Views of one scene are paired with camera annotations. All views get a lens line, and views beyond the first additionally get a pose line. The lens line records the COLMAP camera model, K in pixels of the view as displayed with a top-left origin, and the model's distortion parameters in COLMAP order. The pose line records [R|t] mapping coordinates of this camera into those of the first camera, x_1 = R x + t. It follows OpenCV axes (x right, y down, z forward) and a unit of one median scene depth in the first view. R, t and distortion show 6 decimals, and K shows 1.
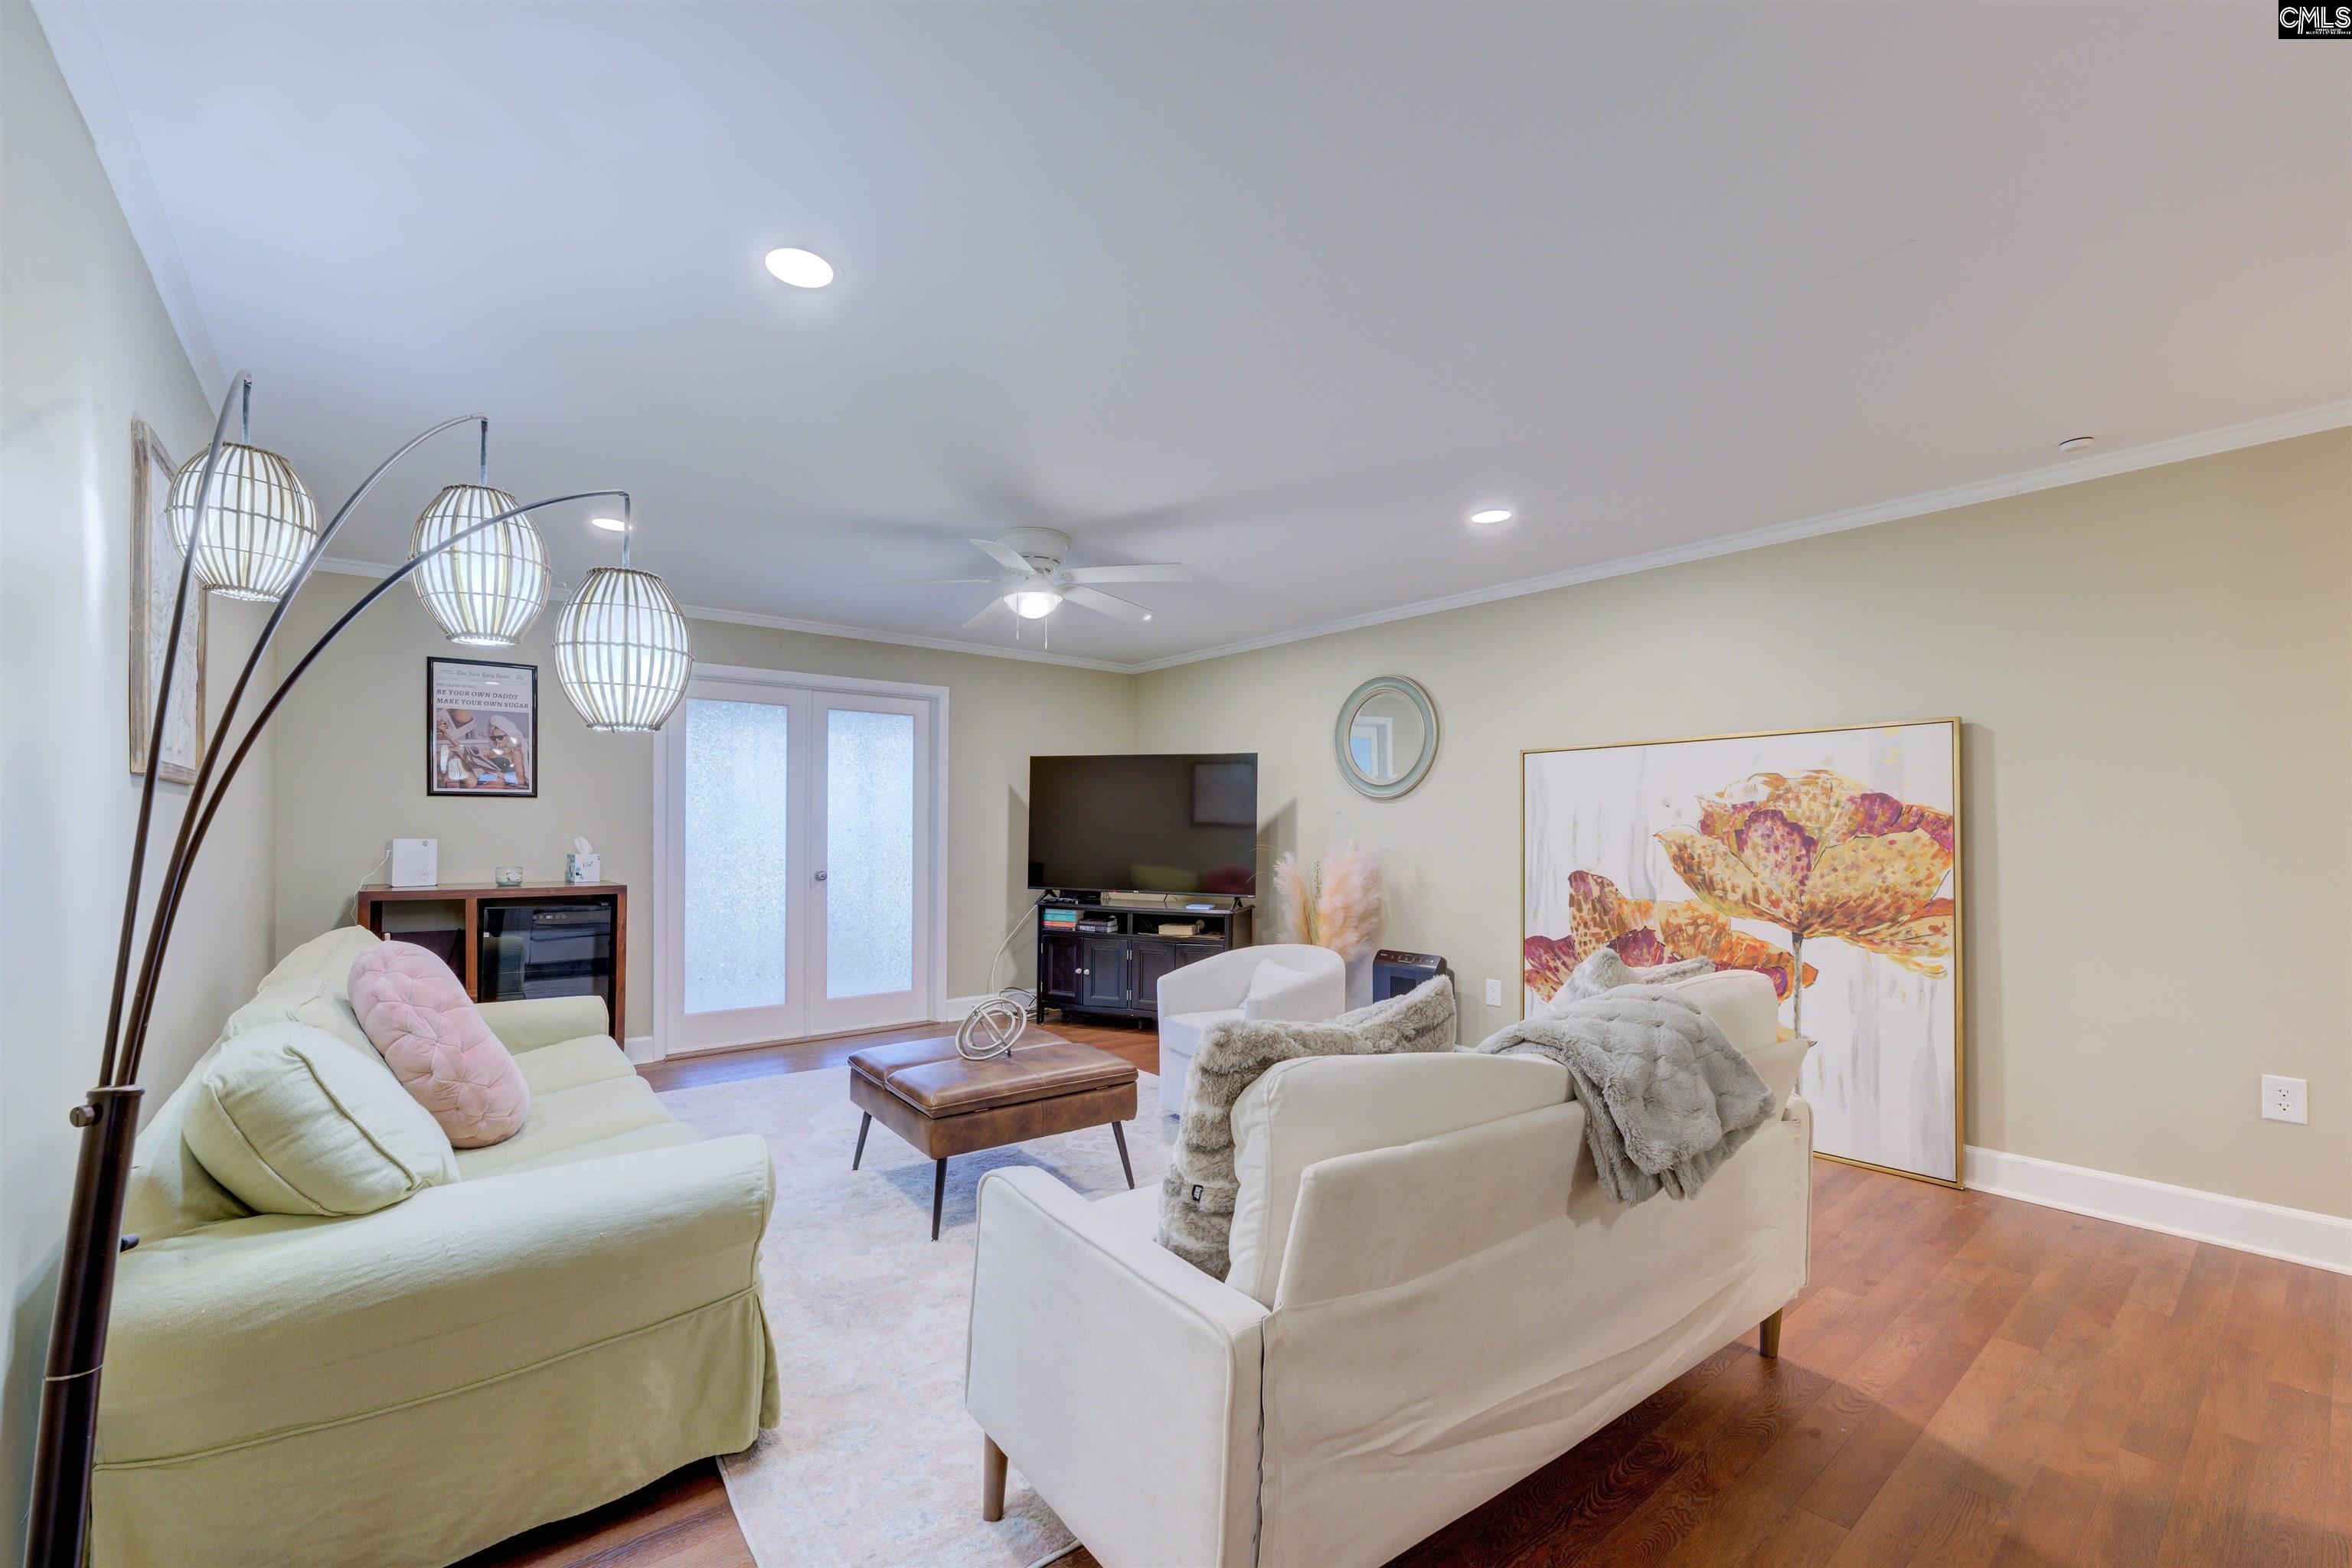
lens RADIAL K [[957.3, 0, 1130.9], [0, 957.3, 824.6], [0, 0, 1]] dist [-0.003840, 0.000781]
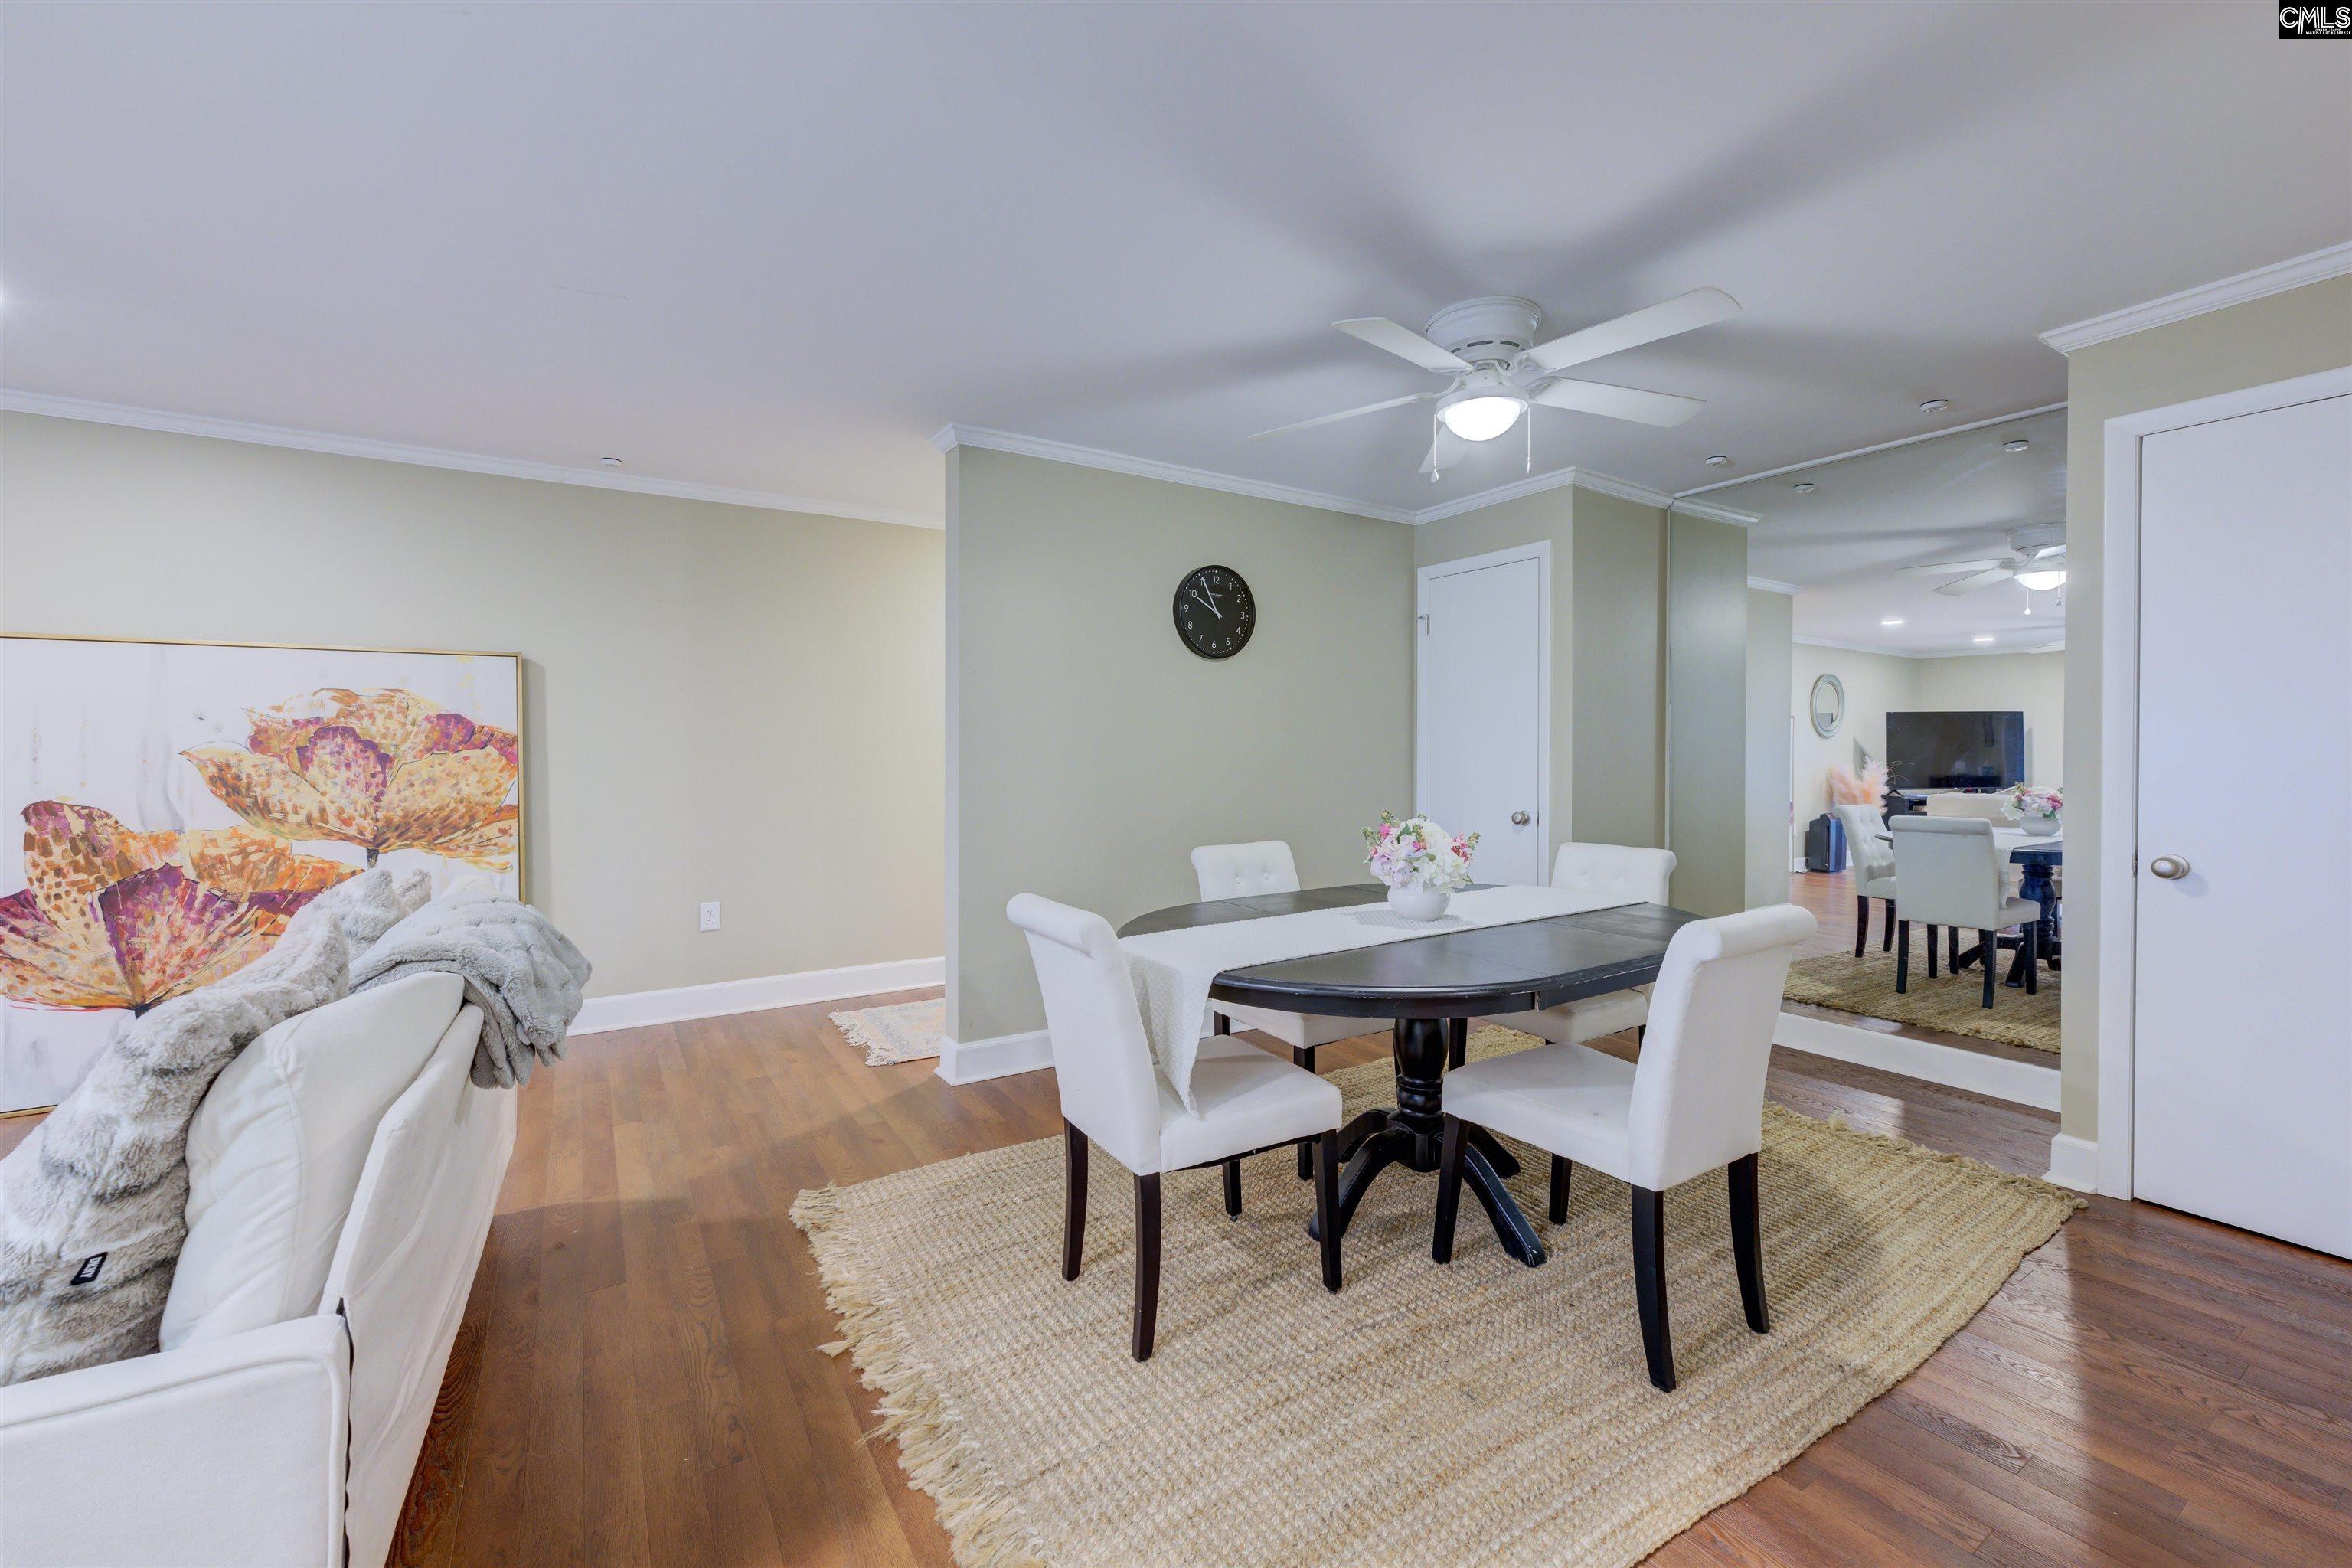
lens RADIAL K [[936.6, 0, 1170.3], [0, 936.6, 756.2], [0, 0, 1]] dist [-0.003737, 0.000985]
pose [[0.097264, -0.007035, 0.995234, -0.201197], [-0.005920, 0.999953, 0.007647, 0.002772], [-0.995241, -0.006635, 0.097218, 0.063801]]
